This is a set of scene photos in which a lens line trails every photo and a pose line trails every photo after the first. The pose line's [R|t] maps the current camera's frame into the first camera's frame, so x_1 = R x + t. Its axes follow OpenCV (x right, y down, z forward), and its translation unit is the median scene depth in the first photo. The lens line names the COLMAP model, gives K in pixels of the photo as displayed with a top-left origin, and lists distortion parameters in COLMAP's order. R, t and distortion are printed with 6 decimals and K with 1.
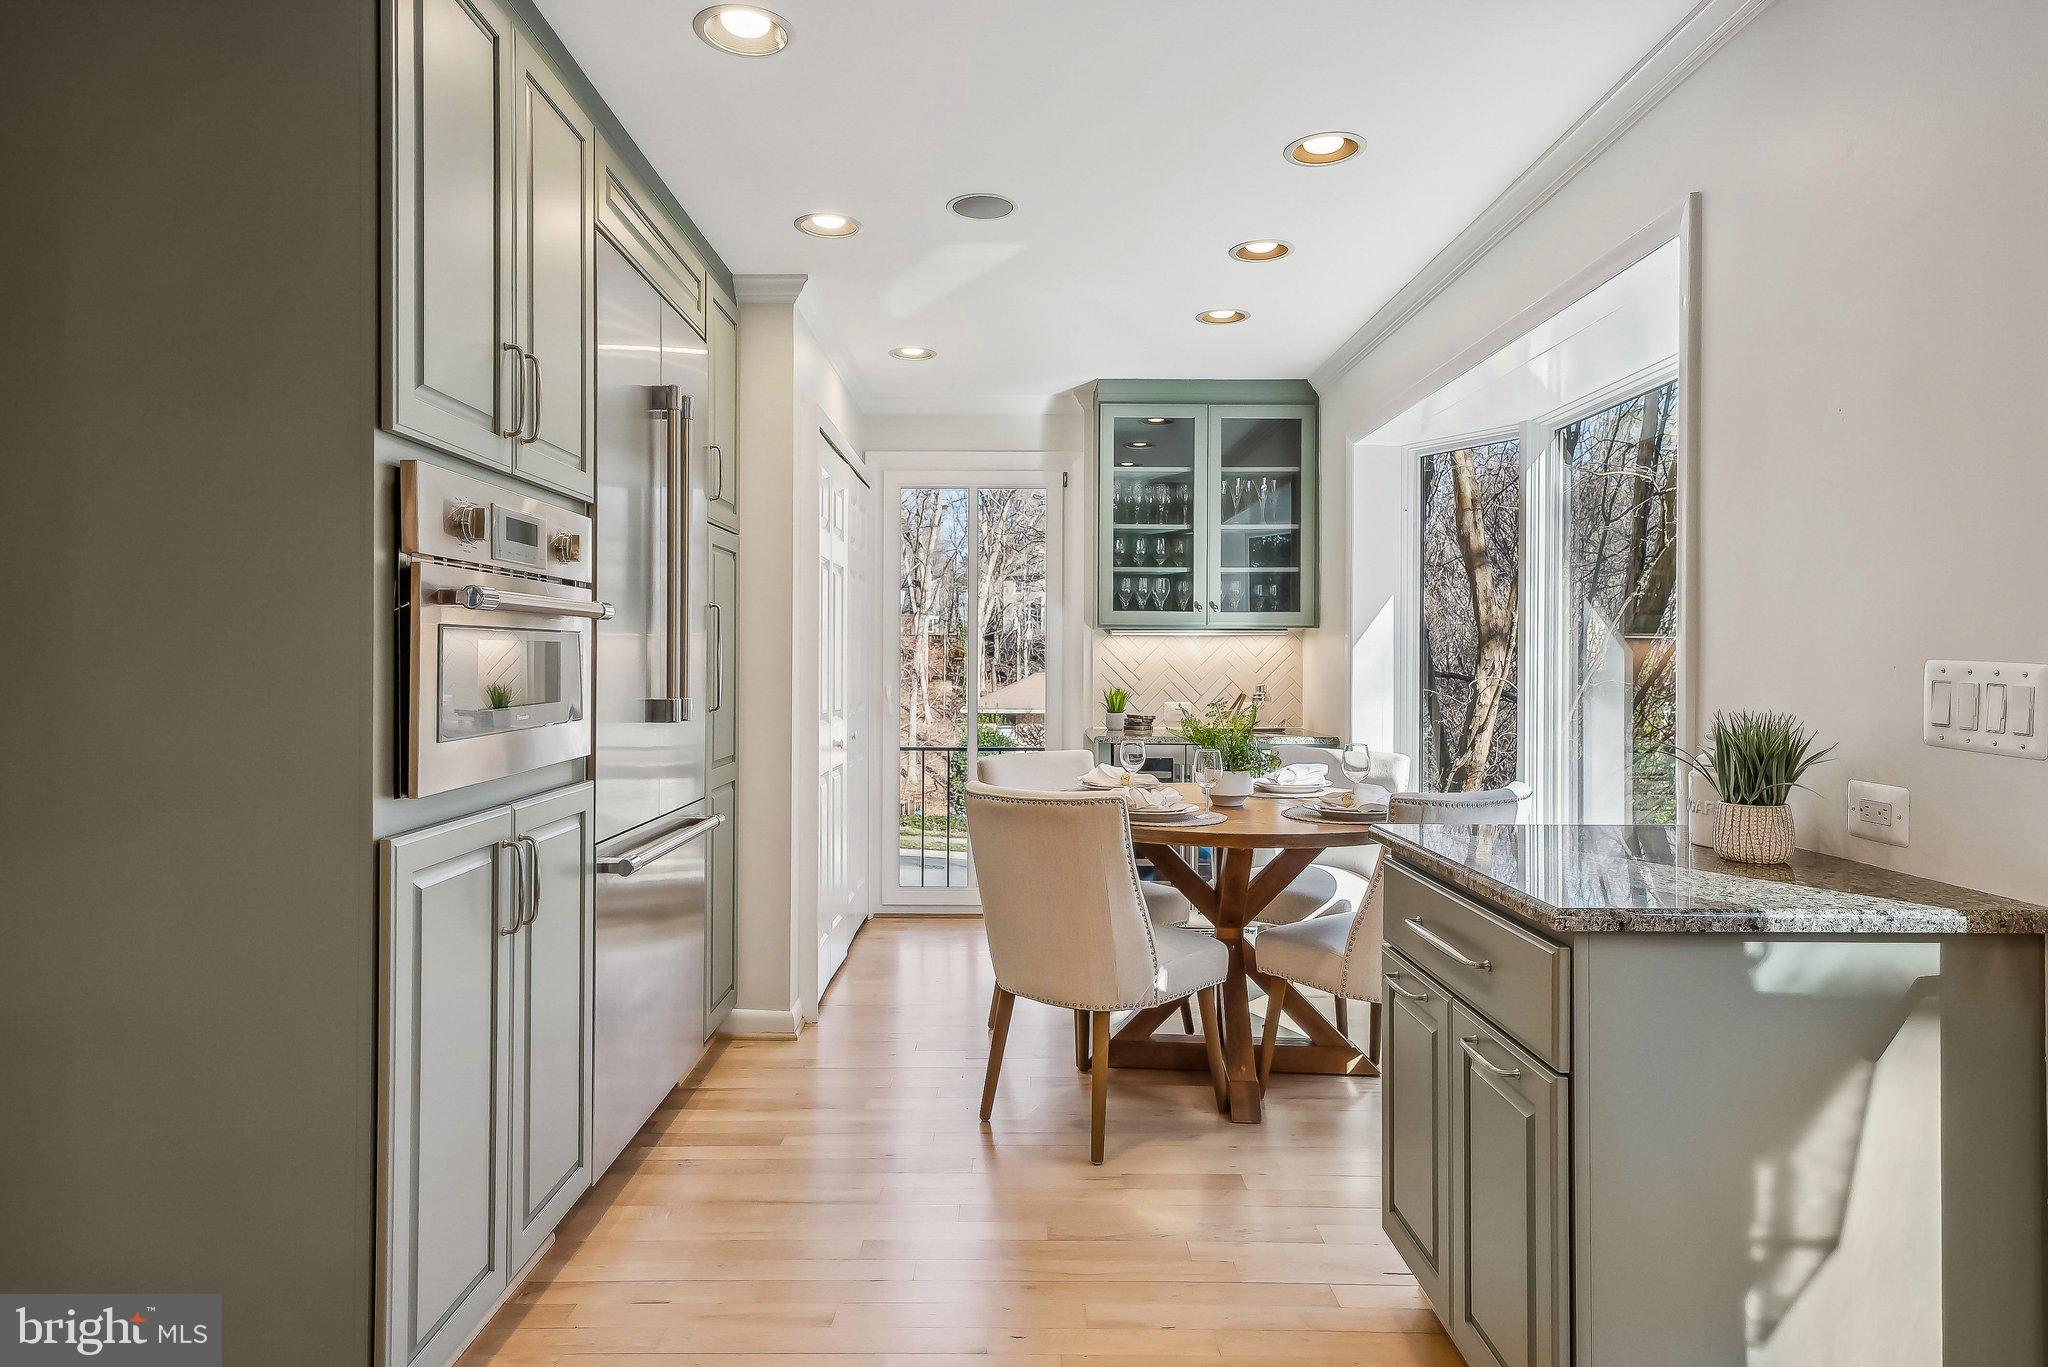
lens RADIAL K [[1204.9, 0, 1018.5], [0, 1204.9, 661.7], [0, 0, 1]] dist [0.005349, 0.000911]
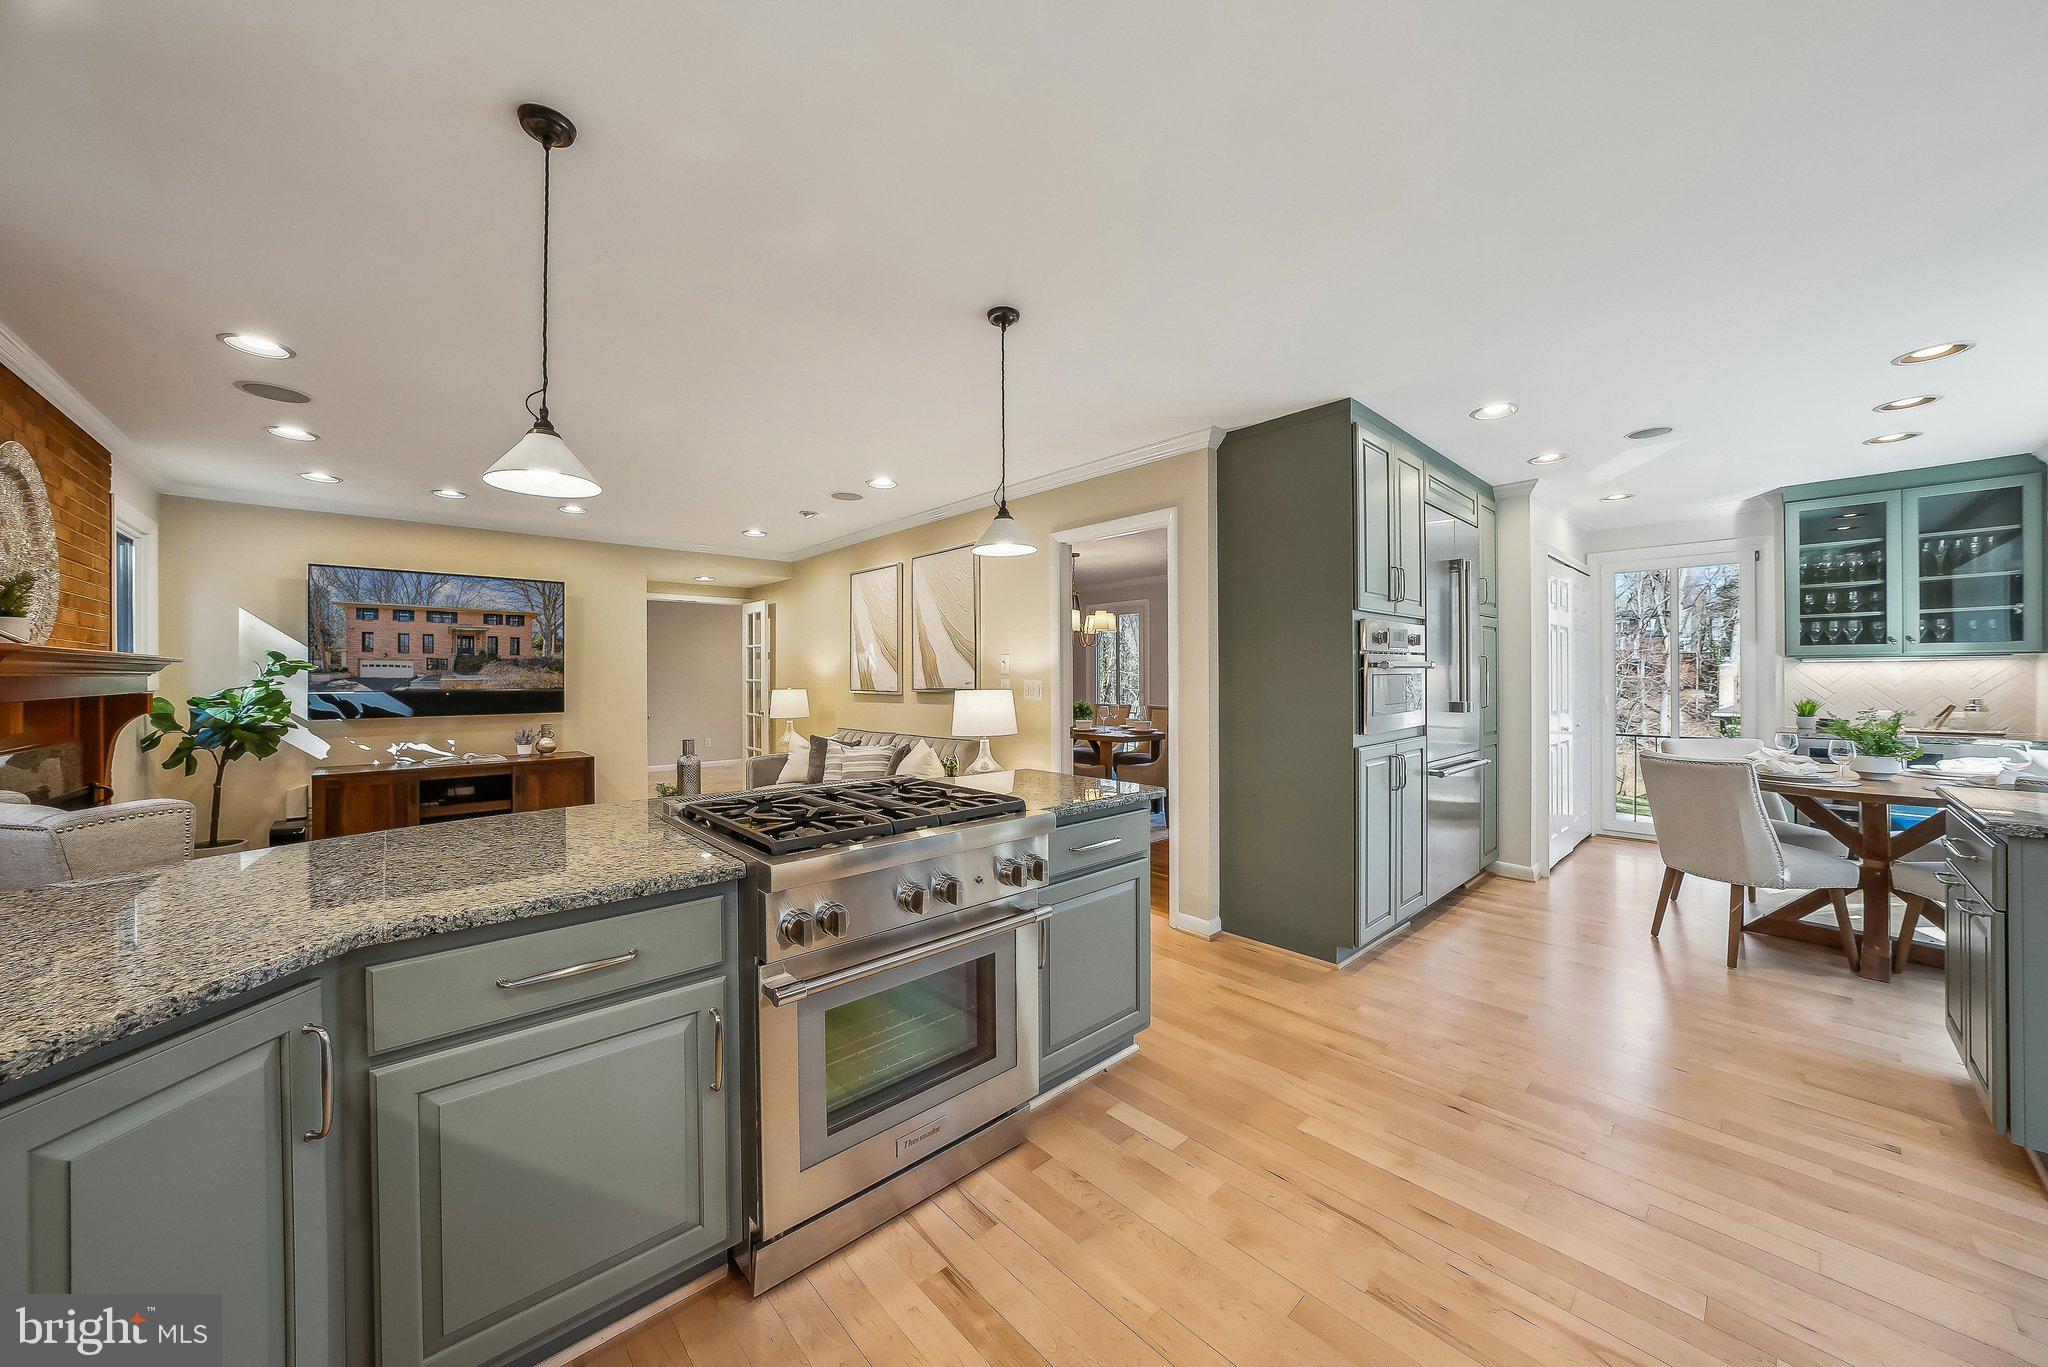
lens RADIAL K [[710.6, 0, 1011.8], [0, 710.6, 676.9], [0, 0, 1]] dist [-0.027138, 0.004293]
pose [[0.666641, -0.007103, -0.745345, 0.077795], [0.007254, 0.999969, -0.003042, -0.010937], [0.745344, -0.003379, 0.666672, -0.301045]]
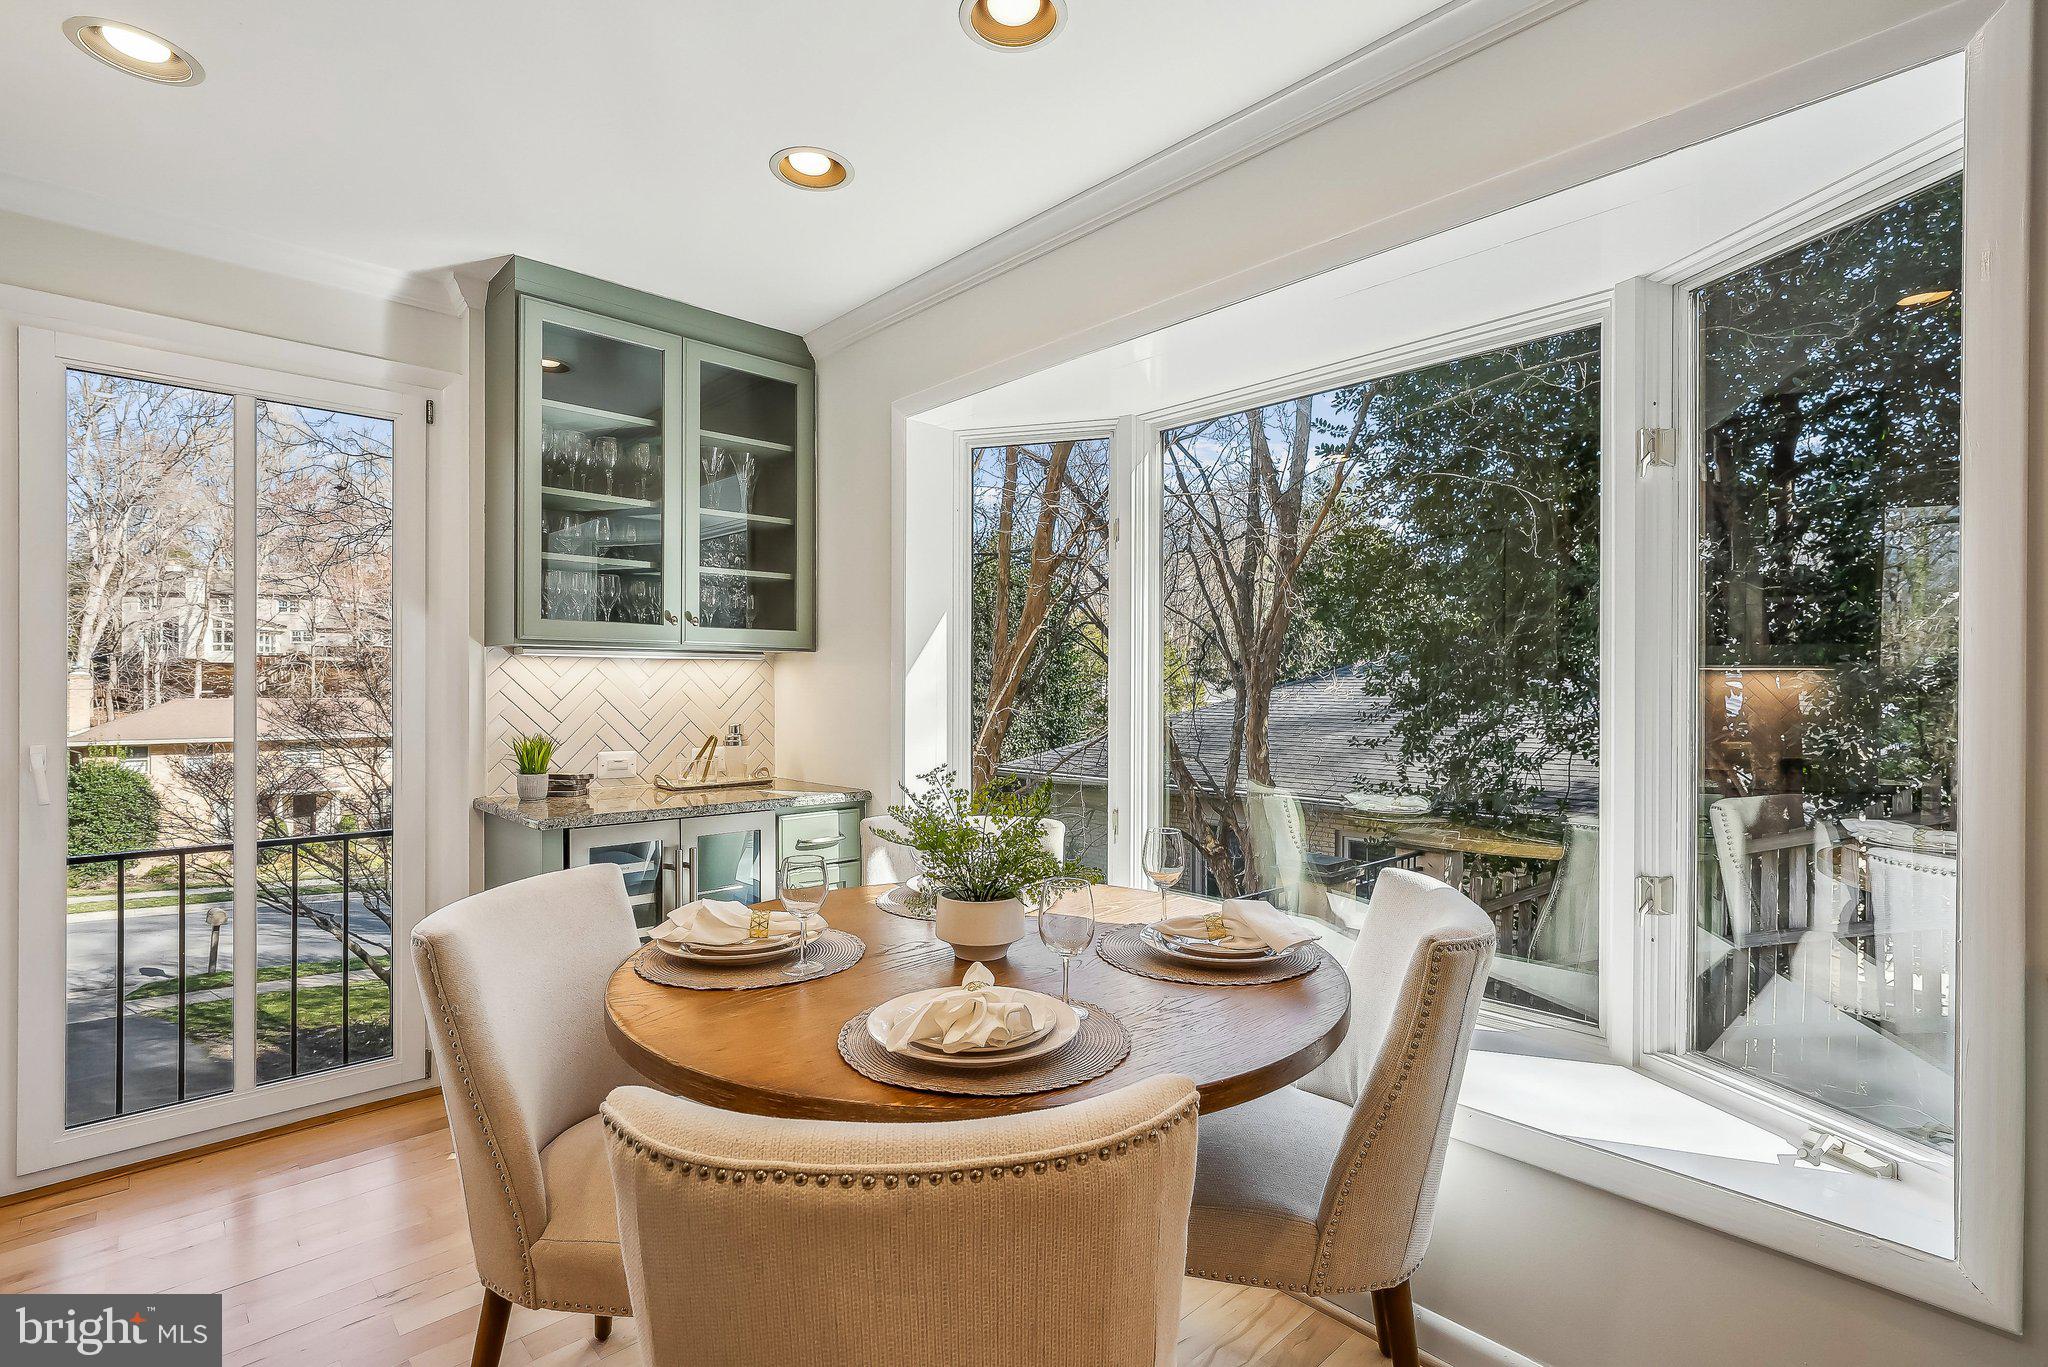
lens RADIAL K [[960.3, 0, 1027.4], [0, 960.3, 685.6], [0, 0, 1]] dist [0.000951, 0.000539]
pose [[0.734964, -0.002680, 0.678101, -0.096300], [0.002117, 0.999996, 0.001658, -0.007446], [-0.678103, 0.000217, 0.734967, 0.527264]]
